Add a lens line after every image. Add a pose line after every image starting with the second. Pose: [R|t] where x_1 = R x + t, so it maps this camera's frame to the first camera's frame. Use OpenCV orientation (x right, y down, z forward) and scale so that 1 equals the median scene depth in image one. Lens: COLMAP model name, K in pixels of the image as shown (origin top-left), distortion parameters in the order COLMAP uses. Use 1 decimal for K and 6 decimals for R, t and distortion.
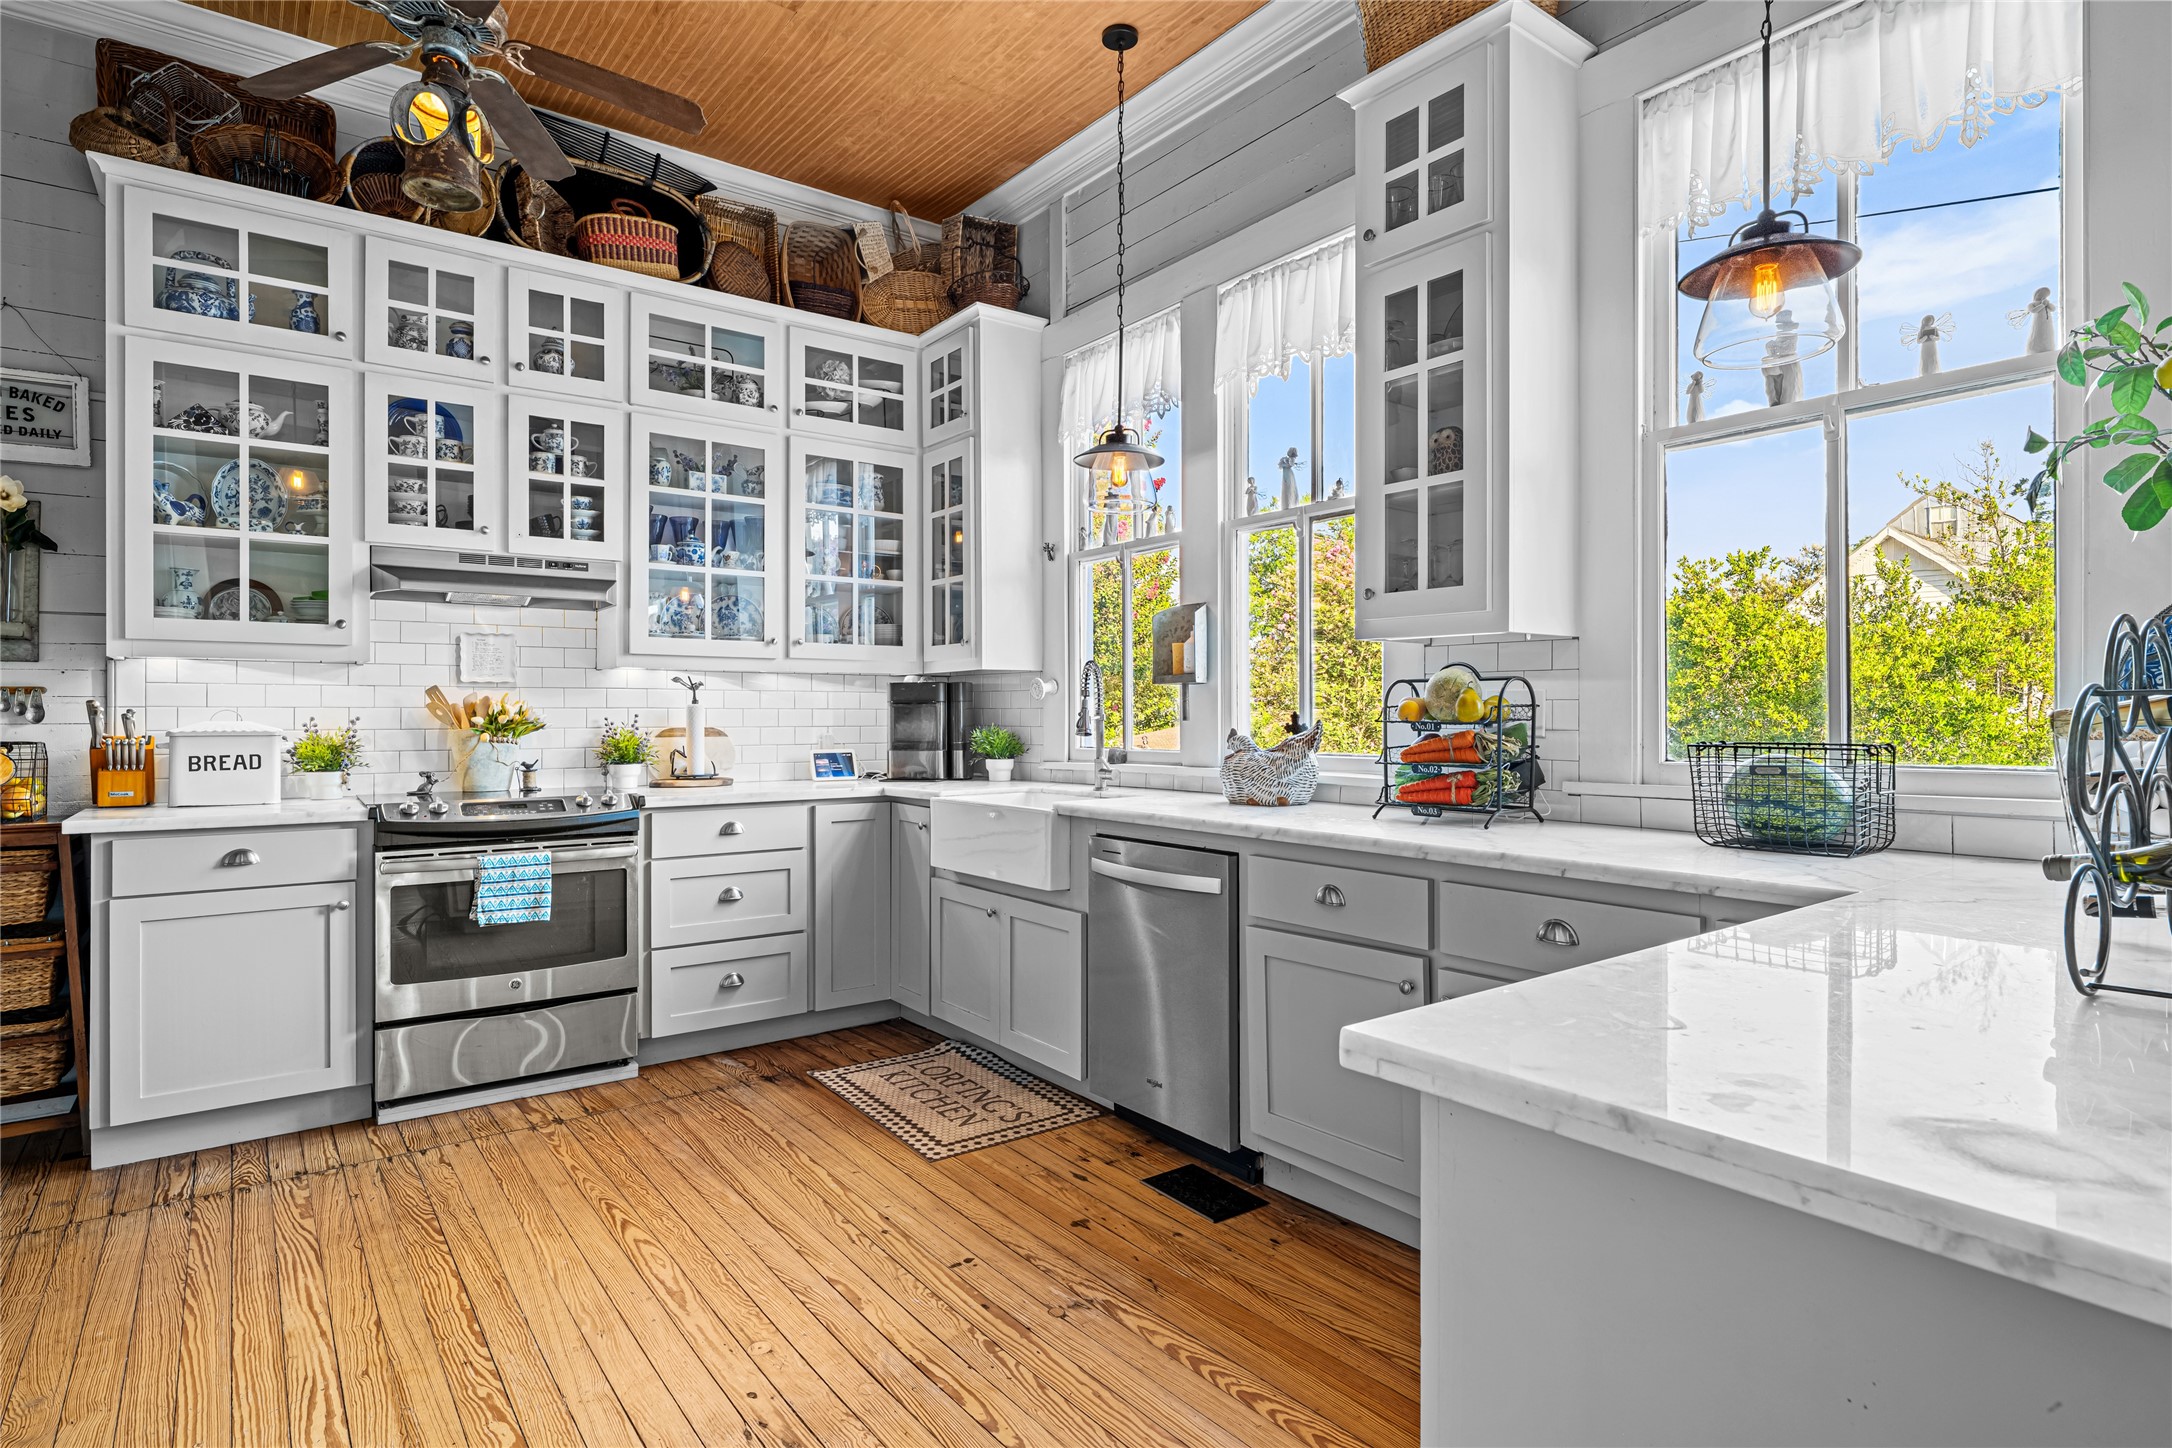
lens RADIAL K [[1083.3, 0, 1075.4], [0, 1083.3, 714.8], [0, 0, 1]] dist [0.002074, -0.000017]
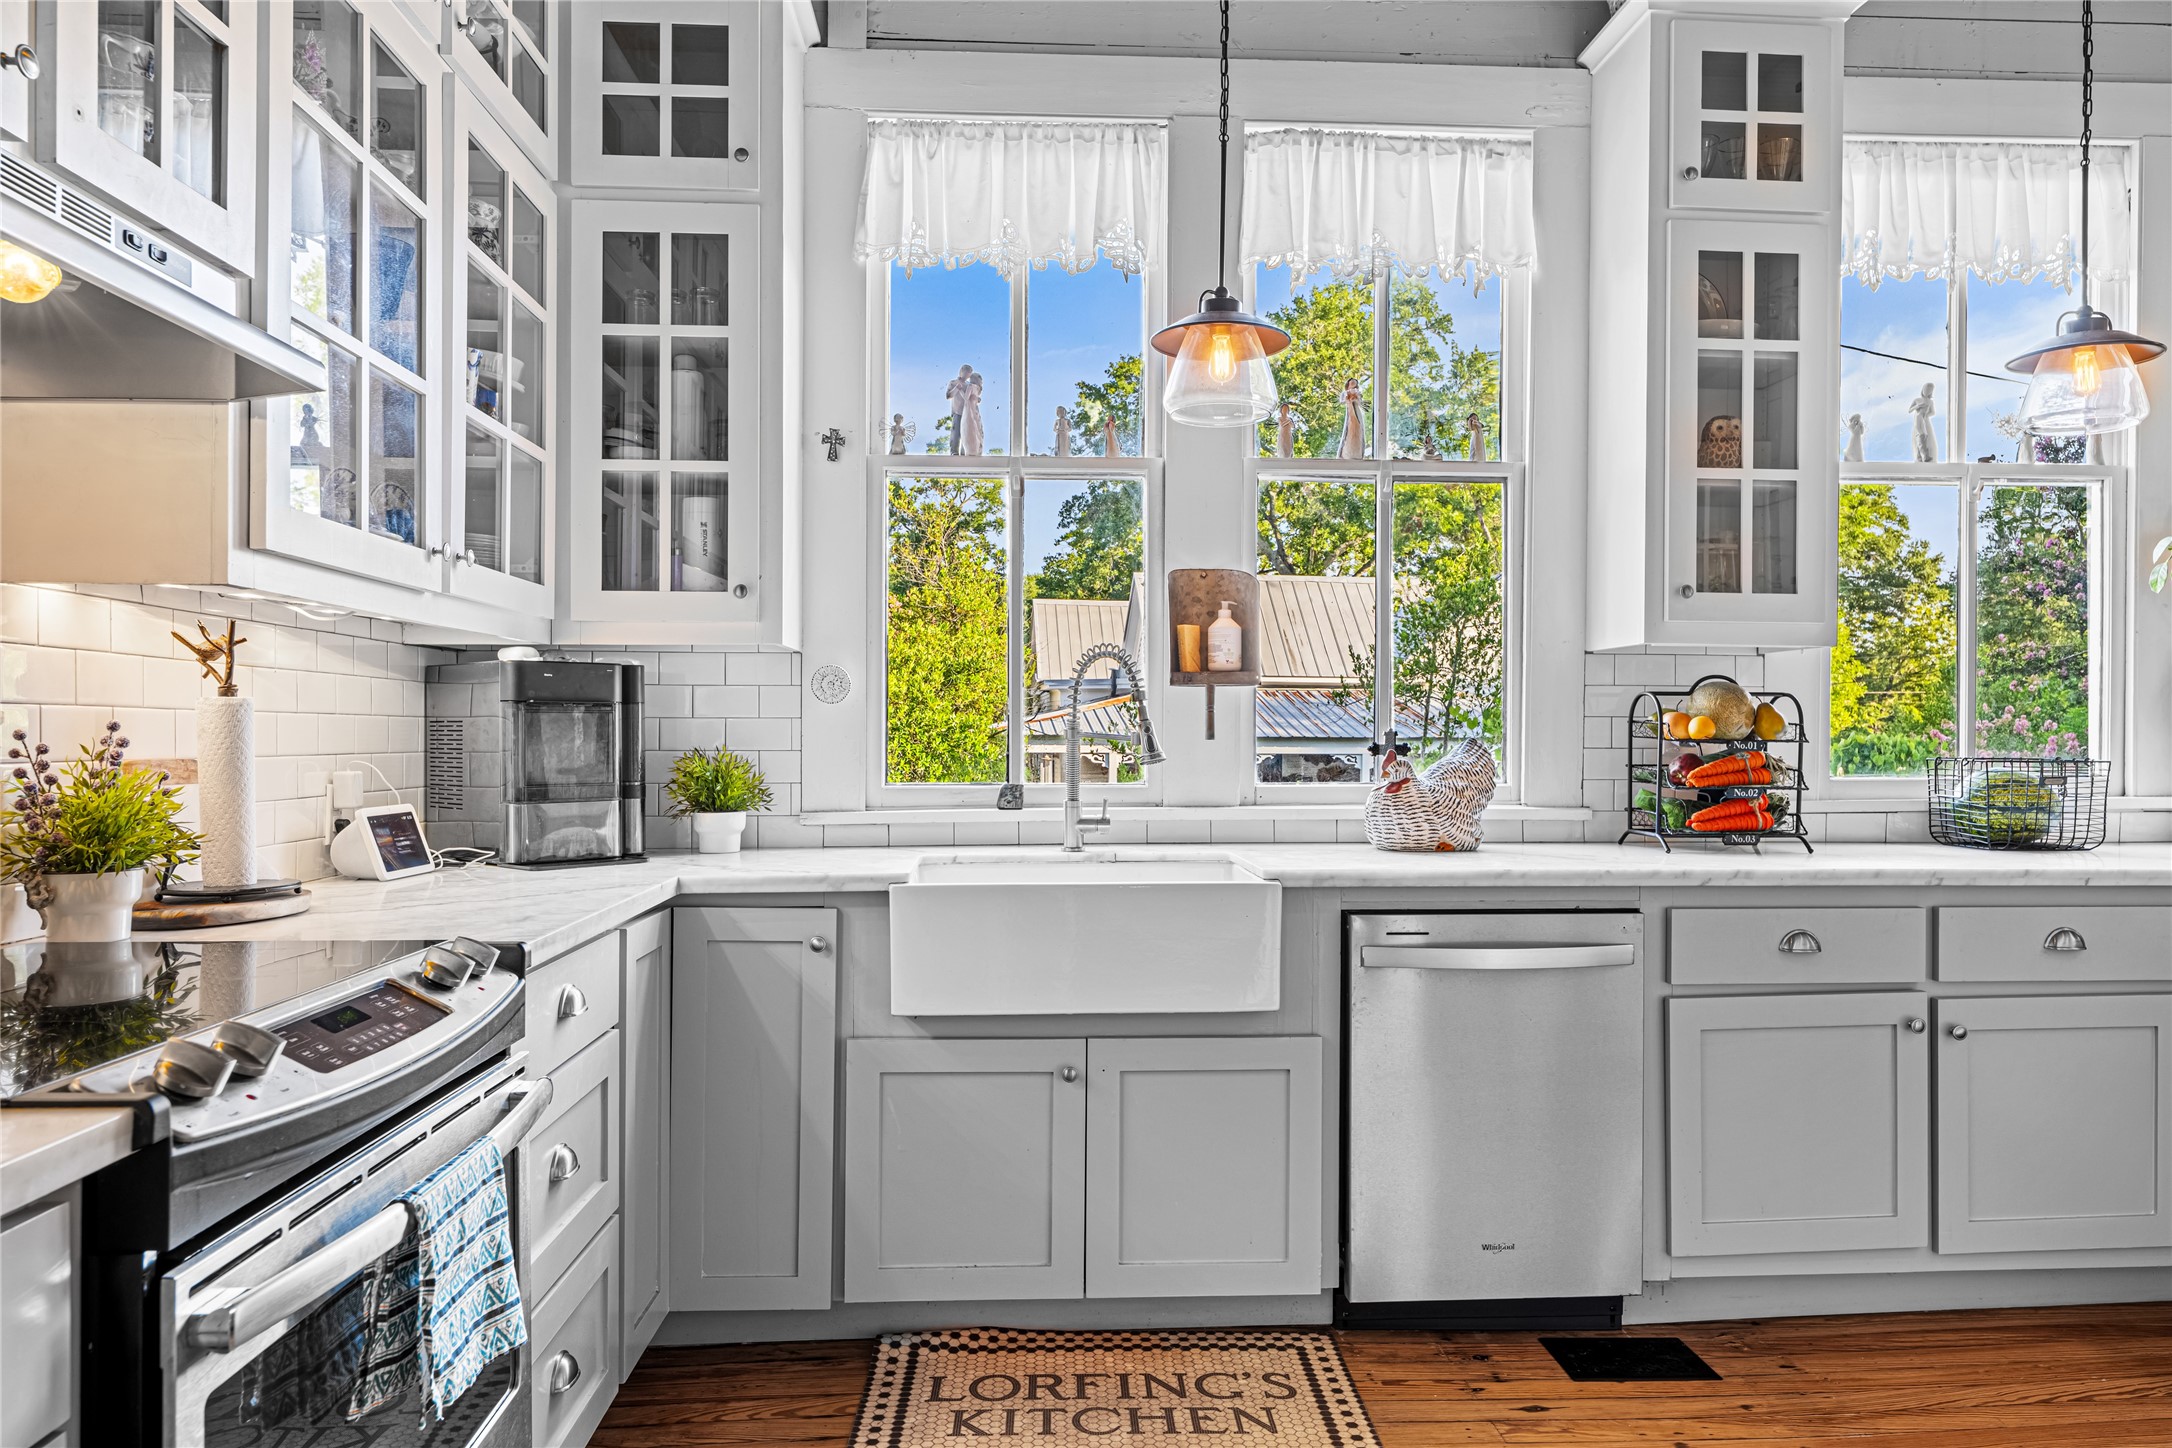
lens RADIAL K [[1434.0, 0, 1091.8], [0, 1434.0, 734.5], [0, 0, 1]] dist [0.000468, -0.001356]
pose [[0.565268, 0.000971, 0.824906, -0.765671], [-0.002119, 0.999998, 0.000275, 0.002107], [-0.824904, -0.001904, 0.565269, 0.614190]]
